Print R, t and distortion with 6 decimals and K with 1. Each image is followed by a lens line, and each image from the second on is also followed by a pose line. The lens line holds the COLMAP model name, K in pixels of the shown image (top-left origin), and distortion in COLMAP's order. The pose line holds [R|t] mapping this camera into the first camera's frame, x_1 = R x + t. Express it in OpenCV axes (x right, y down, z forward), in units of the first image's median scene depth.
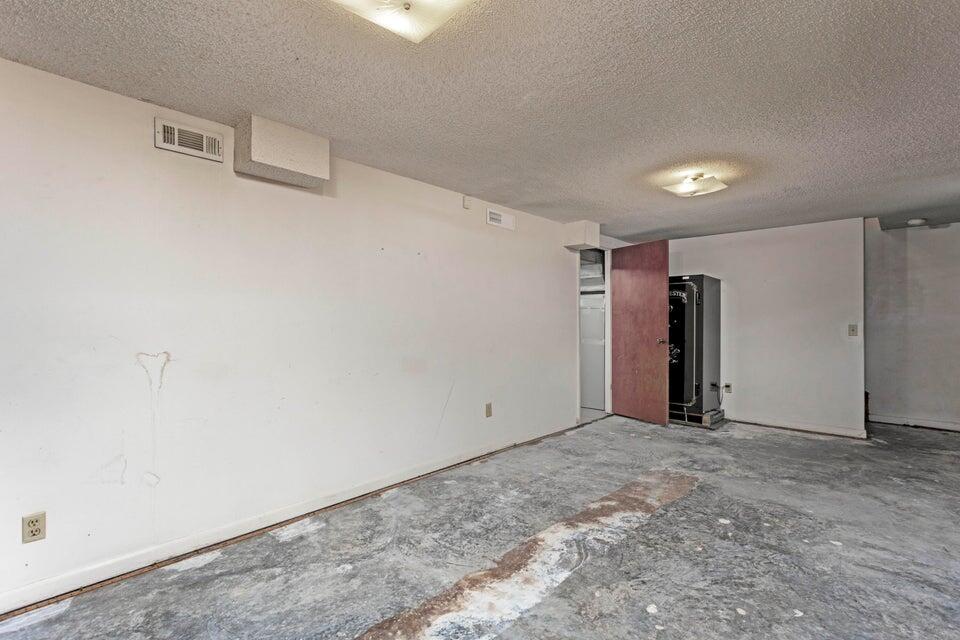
lens RADIAL K [[457.0, 0, 480.0], [0, 457.0, 320.0], [0, 0, 1]] dist [-0.001117, 0.000077]
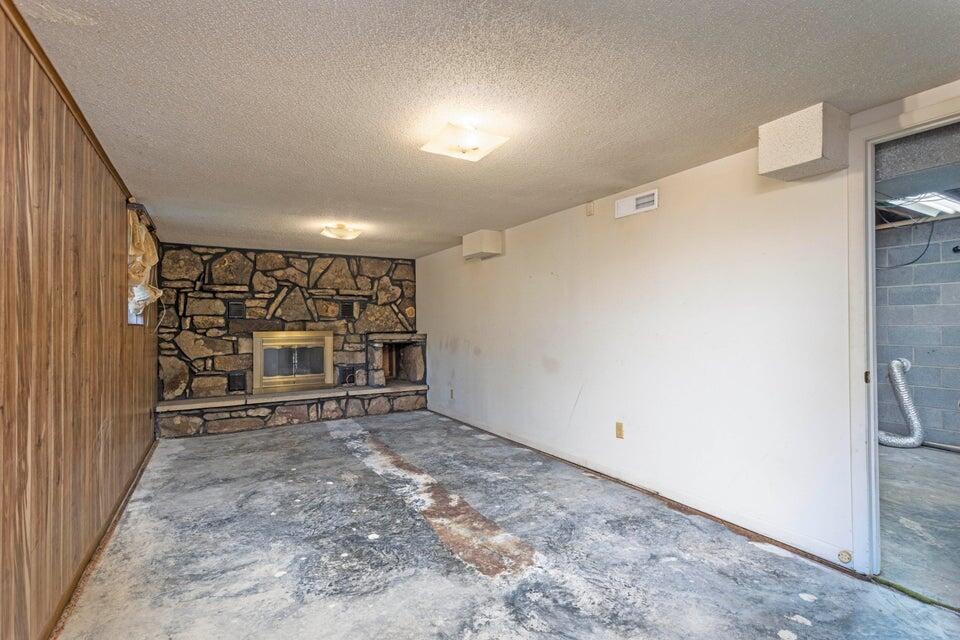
lens RADIAL K [[457.0, 0, 480.0], [0, 457.0, 320.0], [0, 0, 1]] dist [-0.001117, 0.000077]
pose [[-0.293635, -0.009108, -0.955874, 1.373859], [0.009200, 0.999881, -0.012353, -0.008610], [0.955873, -0.012421, -0.293516, 1.475254]]
